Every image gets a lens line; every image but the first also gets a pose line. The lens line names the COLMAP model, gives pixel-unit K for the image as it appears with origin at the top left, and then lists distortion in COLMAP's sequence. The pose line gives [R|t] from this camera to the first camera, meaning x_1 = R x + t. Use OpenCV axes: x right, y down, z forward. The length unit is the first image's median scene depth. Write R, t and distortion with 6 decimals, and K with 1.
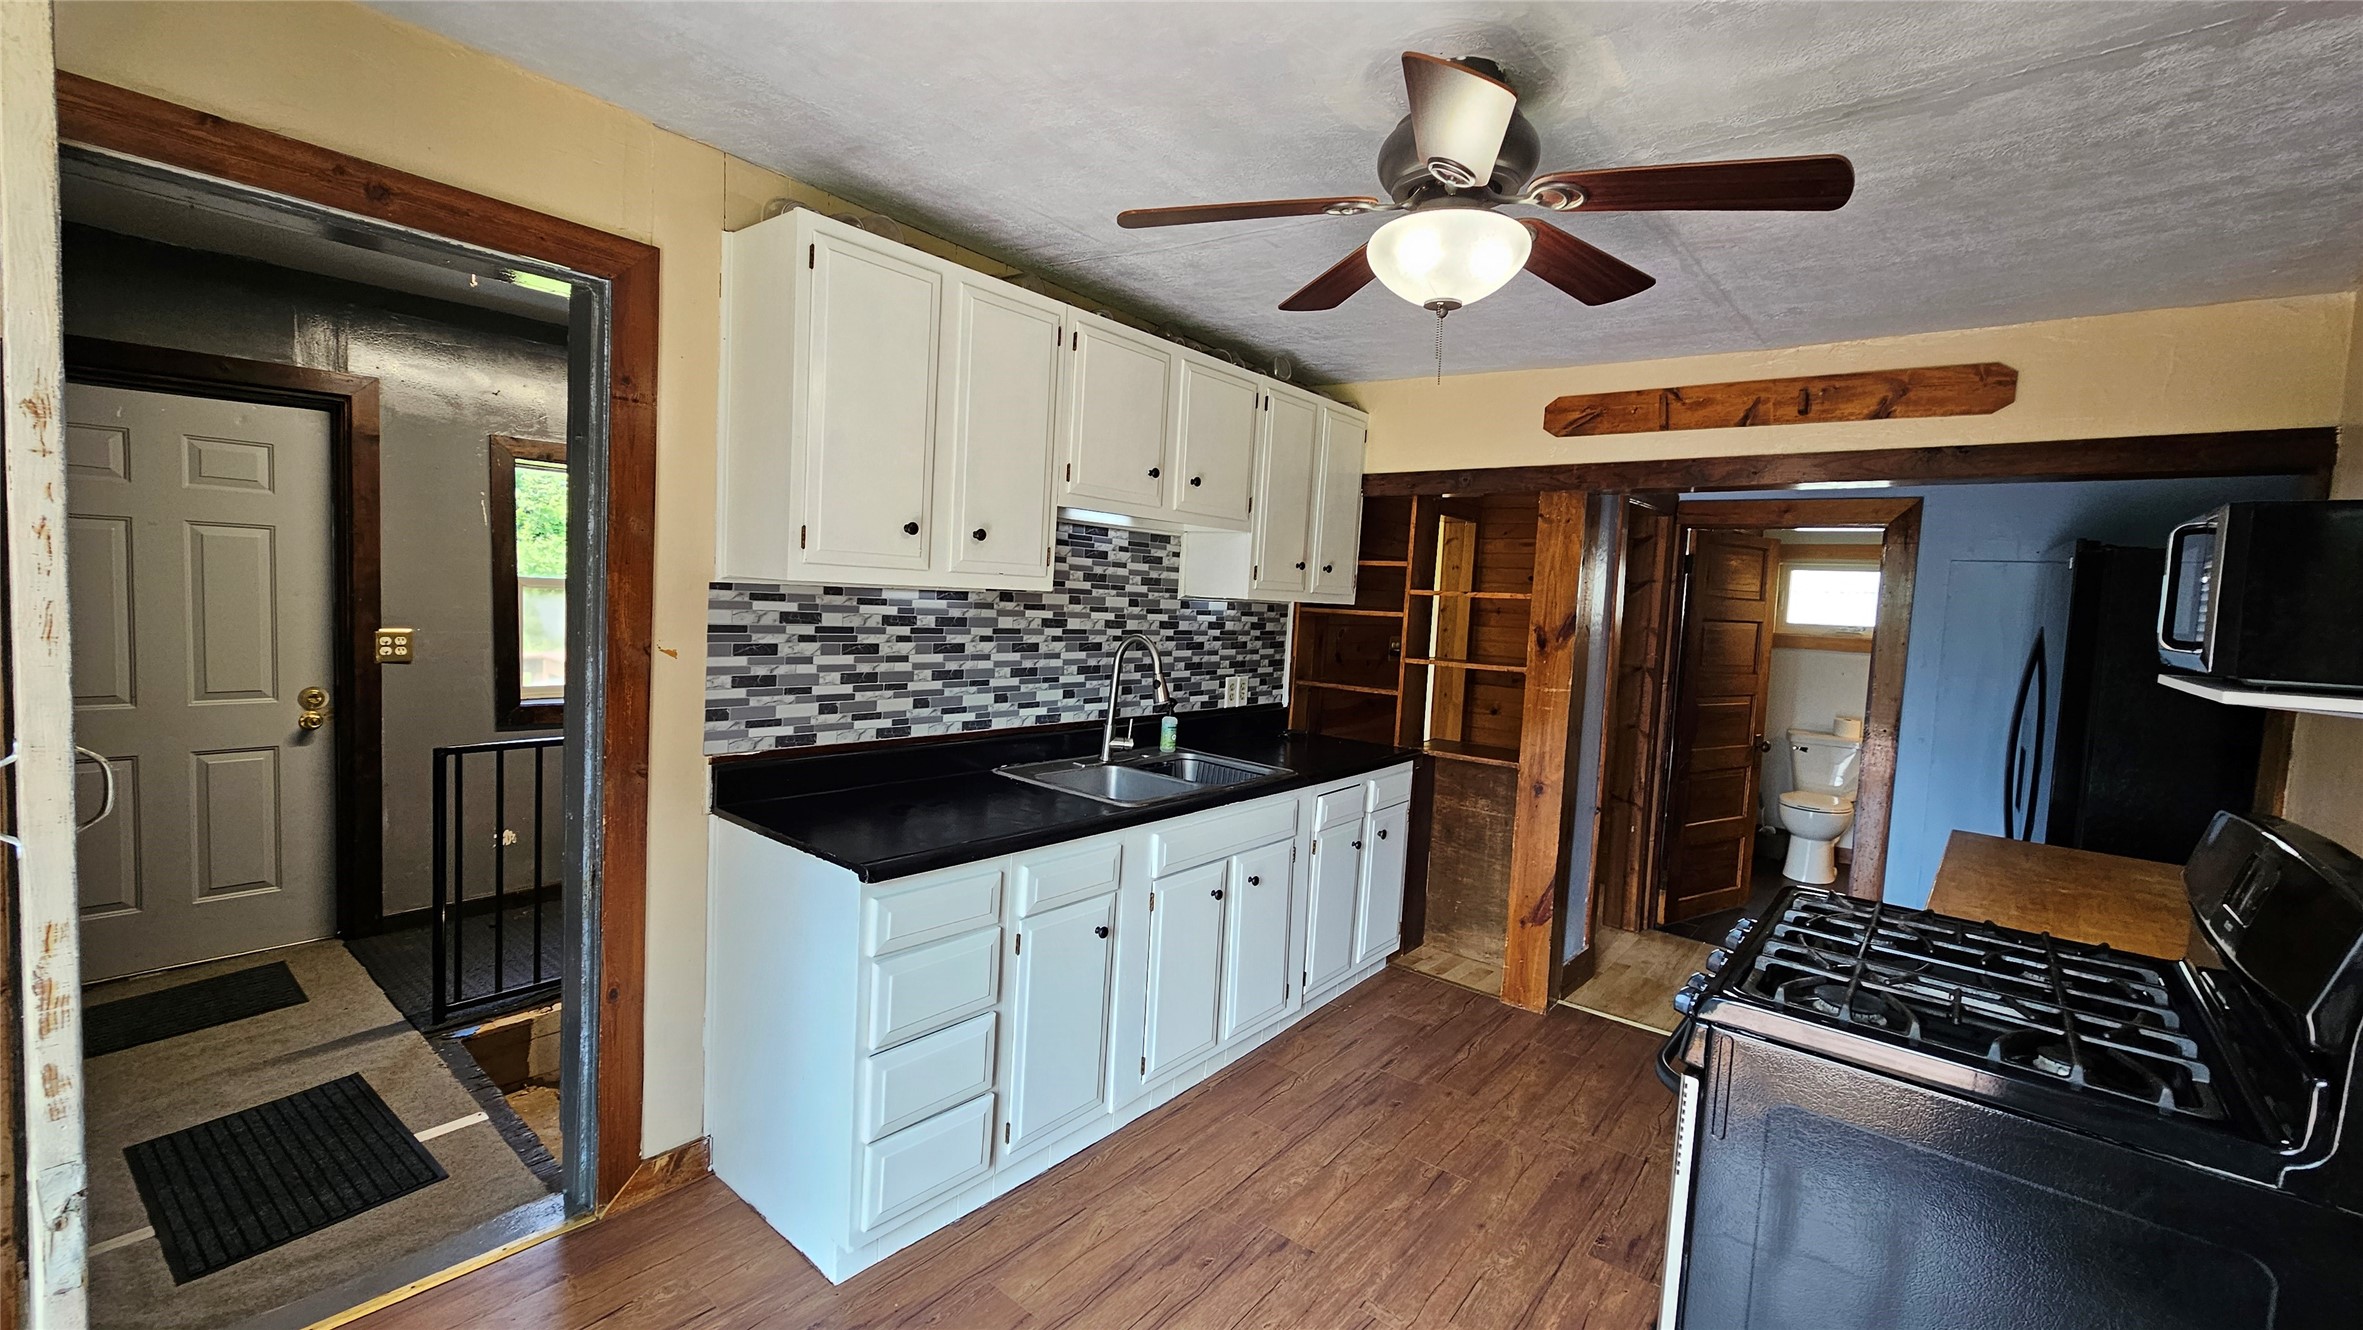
lens RADIAL K [[964.6, 0, 1165.4], [0, 964.6, 661.2], [0, 0, 1]] dist [-0.001502, -0.000154]
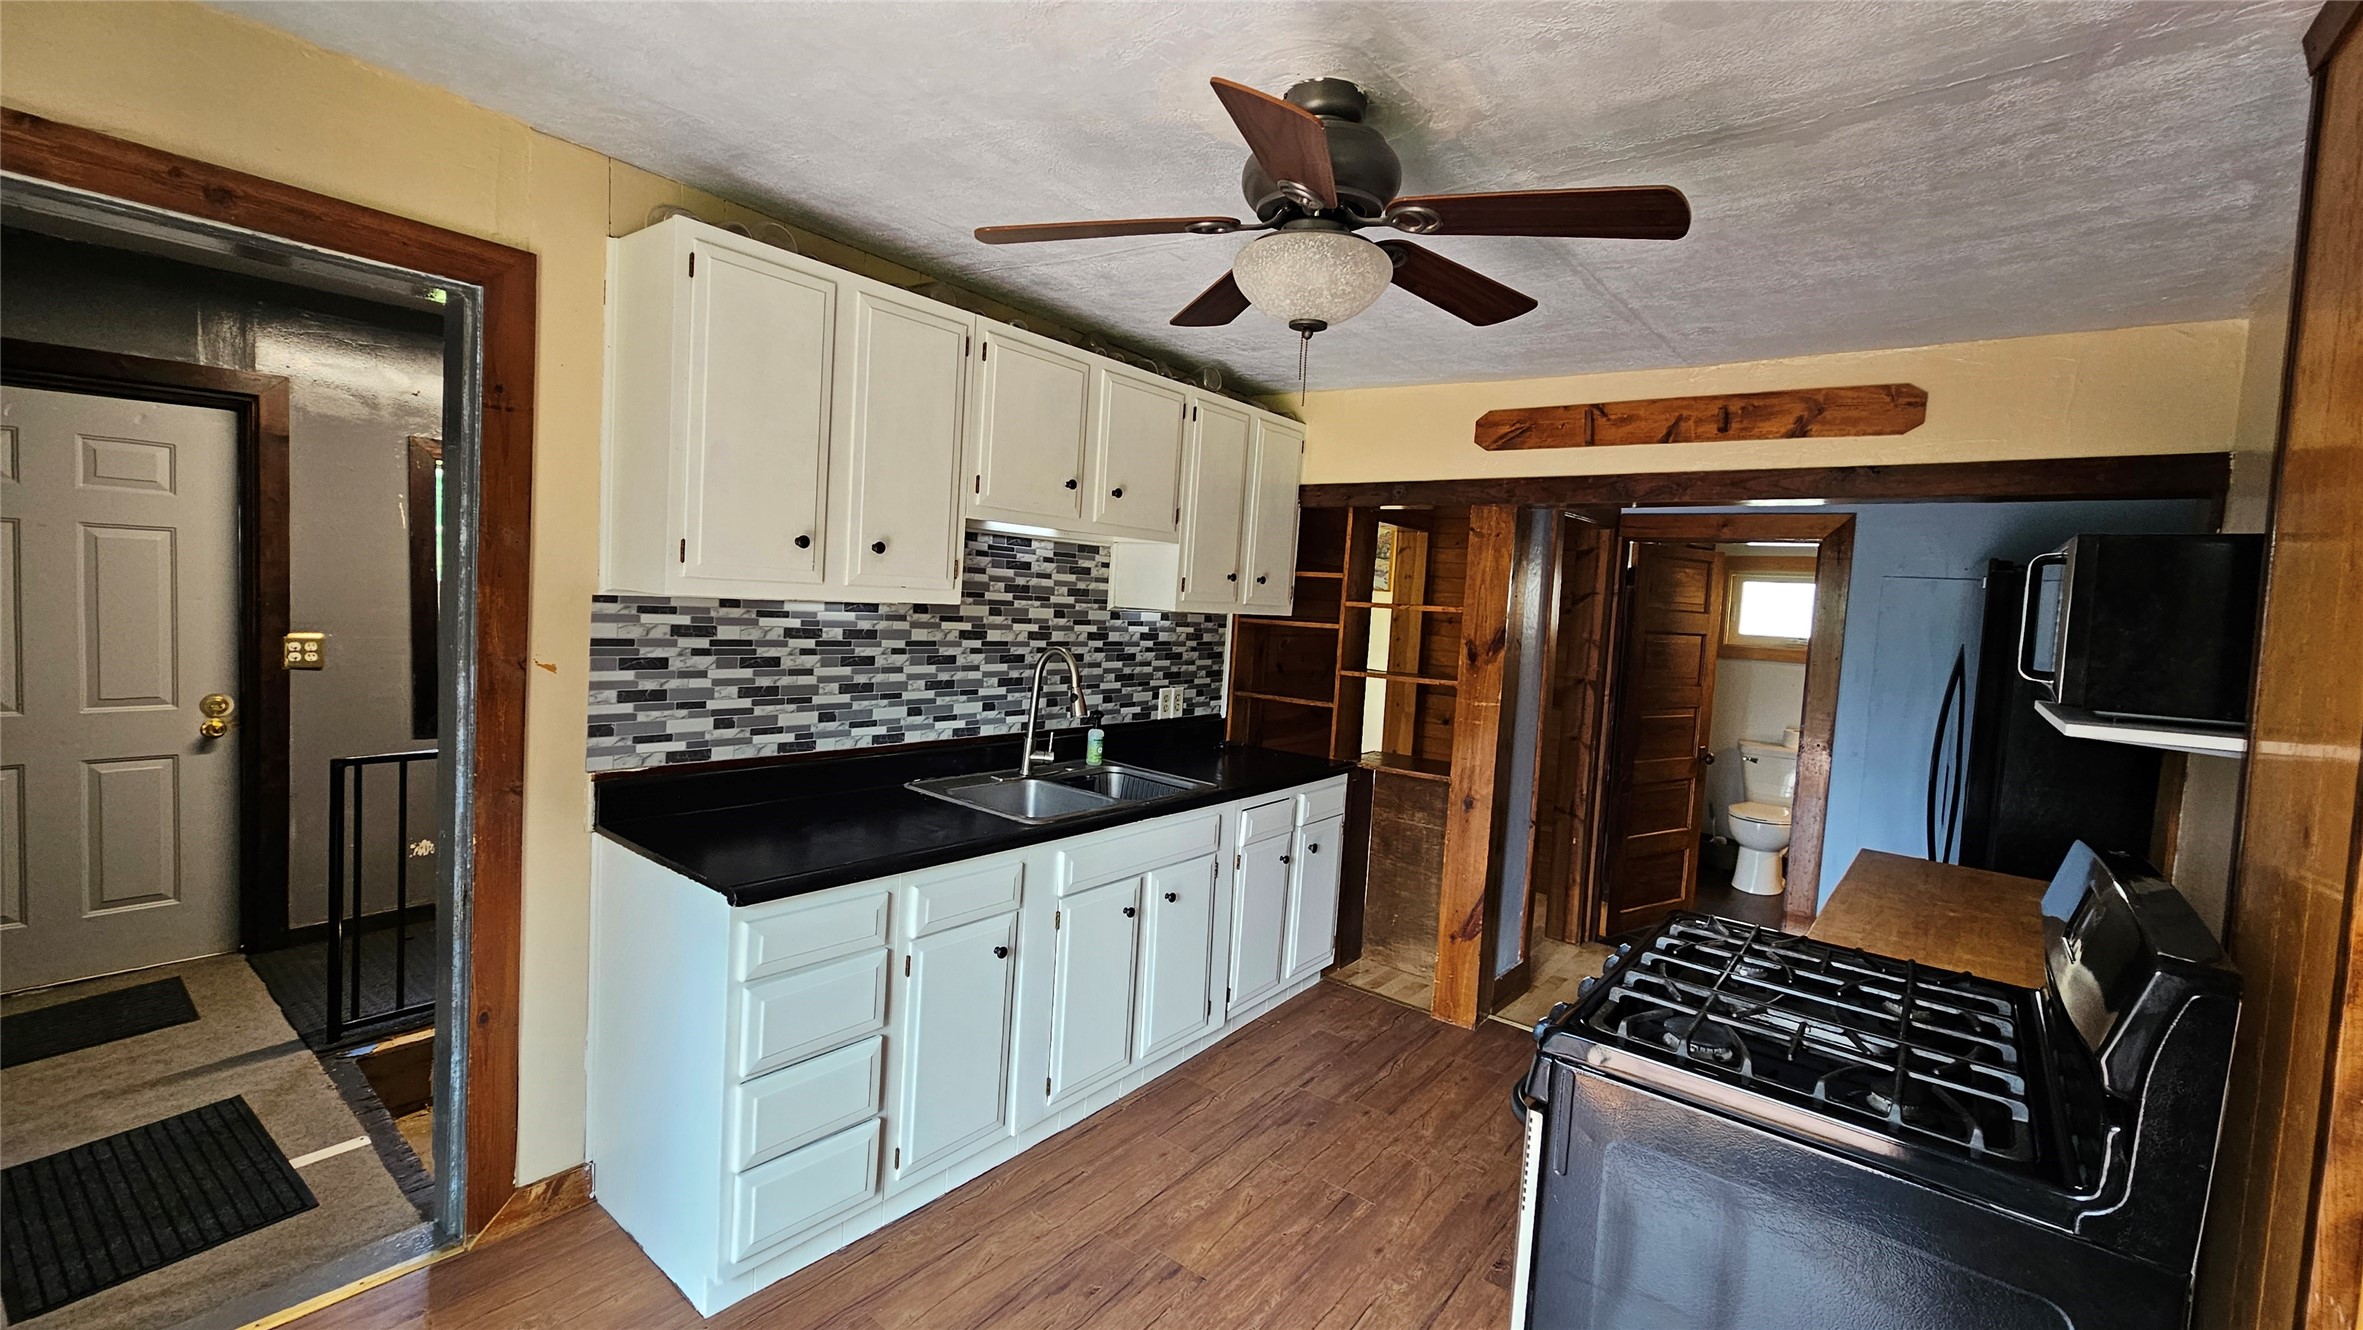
lens RADIAL K [[964.6, 0, 1200.6], [0, 964.6, 653.2], [0, 0, 1]] dist [-0.001502, -0.000154]
pose [[0.999786, 0.006386, 0.019679, 0.113159], [-0.006285, 0.999967, -0.005206, -0.019660], [-0.019712, 0.005081, 0.999793, 0.010452]]
